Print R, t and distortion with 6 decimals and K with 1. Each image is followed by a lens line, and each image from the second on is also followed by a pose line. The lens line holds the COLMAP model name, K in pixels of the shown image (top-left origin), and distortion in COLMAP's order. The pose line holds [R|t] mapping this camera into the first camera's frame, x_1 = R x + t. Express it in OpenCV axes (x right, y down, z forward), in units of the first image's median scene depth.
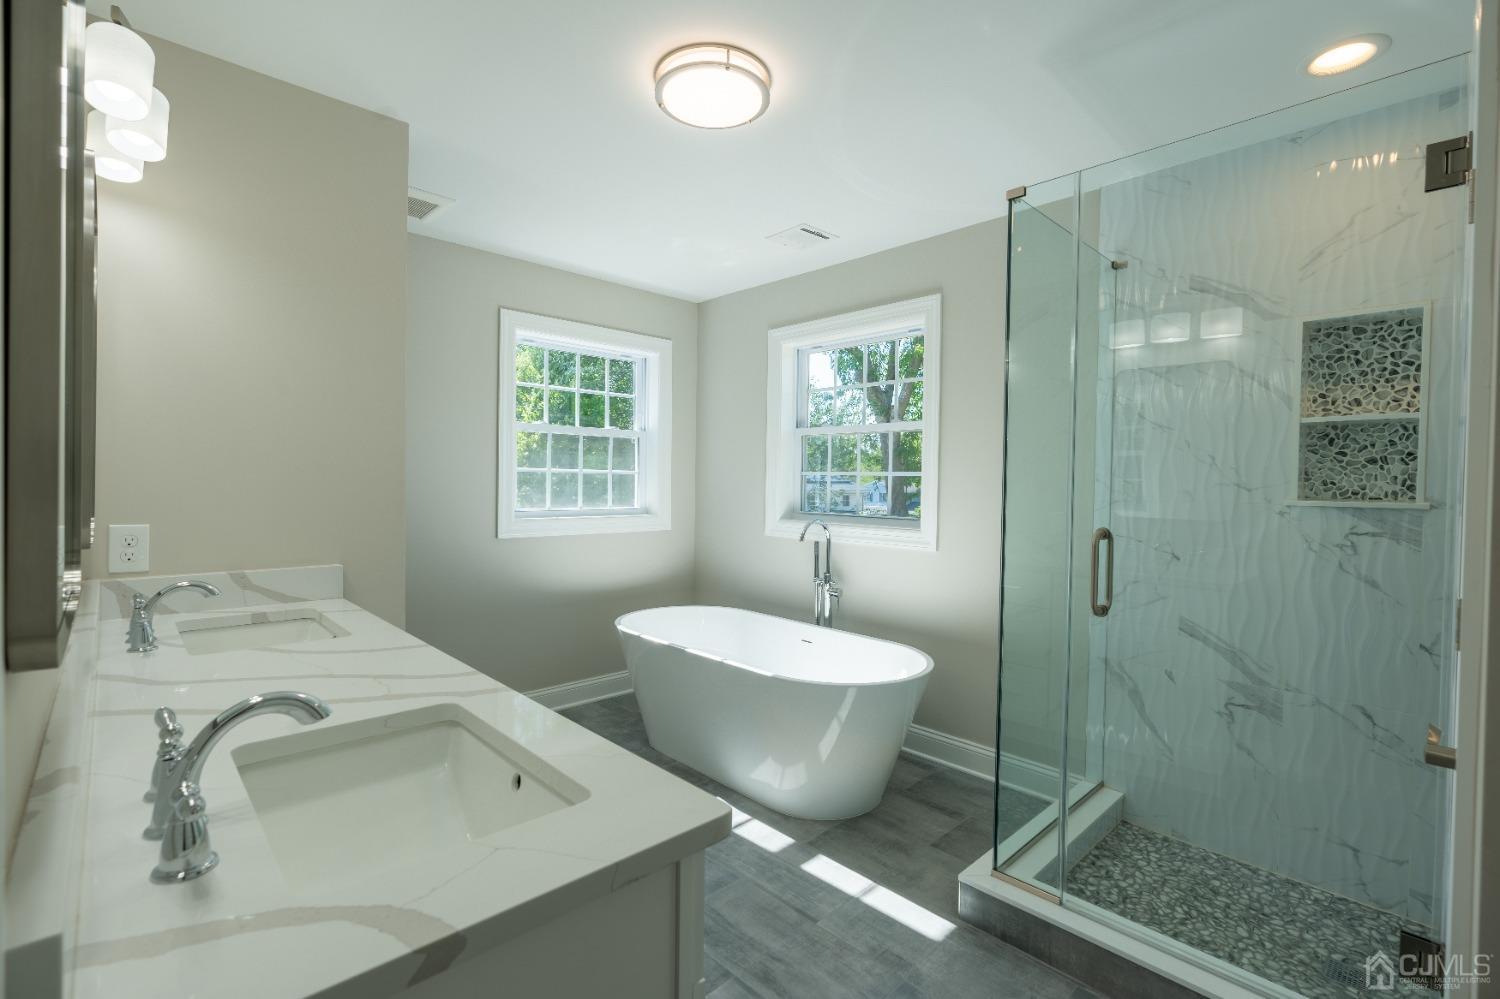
lens RADIAL K [[687.9, 0, 751.6], [0, 687.9, 496.6], [0, 0, 1]] dist [-0.003681, 0.000822]
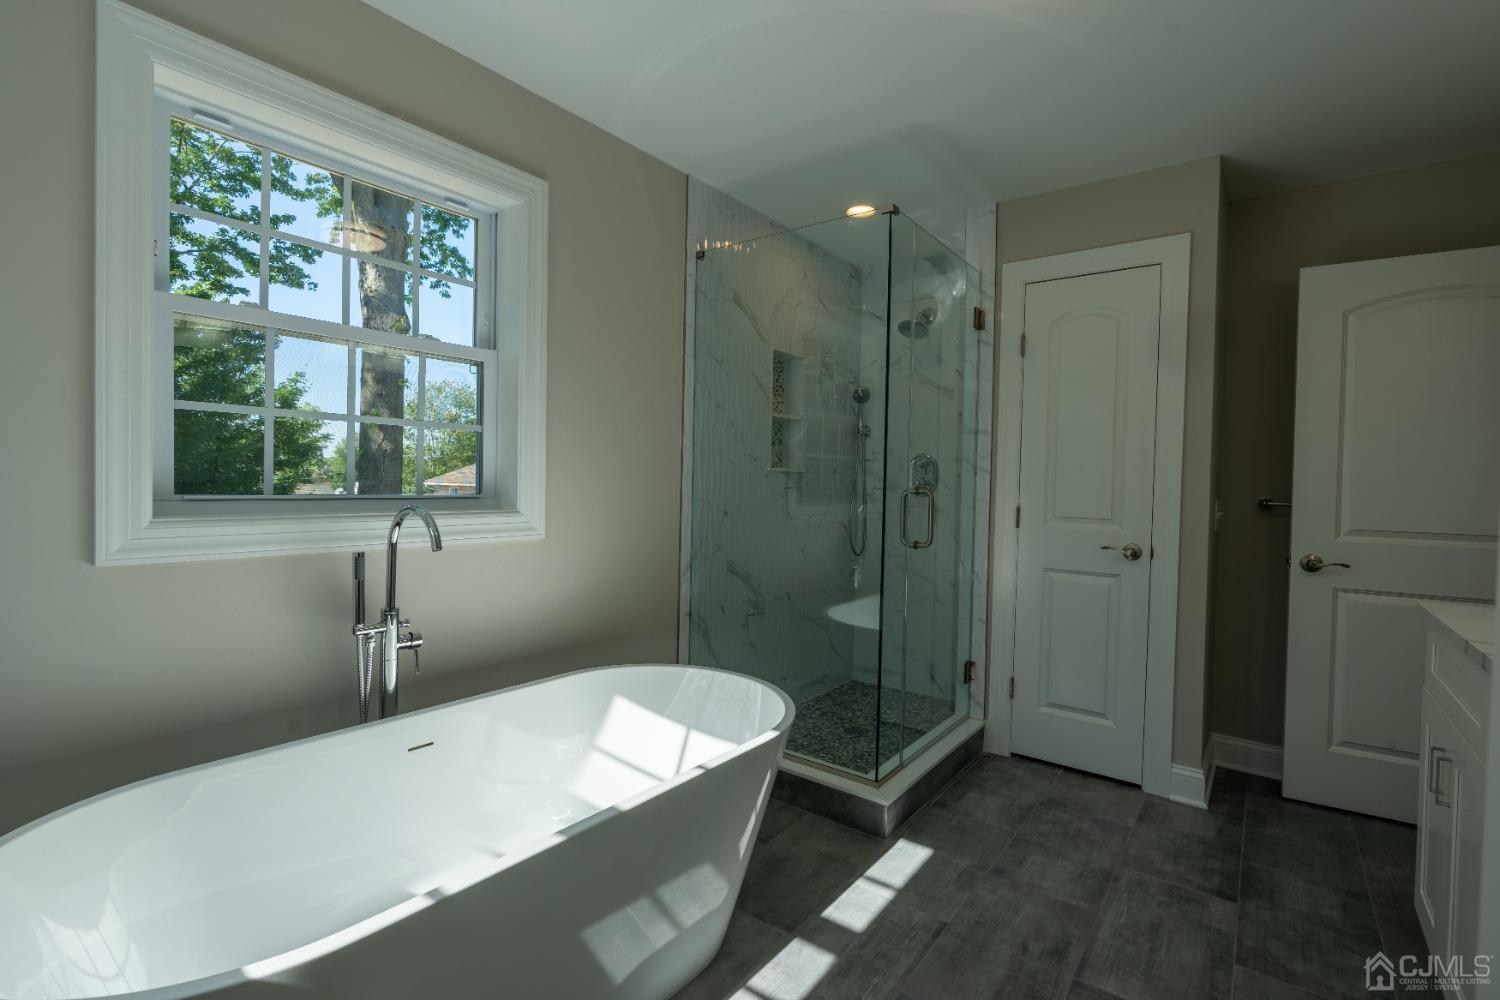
lens RADIAL K [[687.9, 0, 751.6], [0, 687.9, 497.1], [0, 0, 1]] dist [-0.003681, 0.000822]
pose [[-0.158015, -0.033247, 0.986877, -0.671214], [0.007342, 0.999366, 0.034844, 0.017440], [-0.987409, 0.012752, -0.157671, 1.248685]]
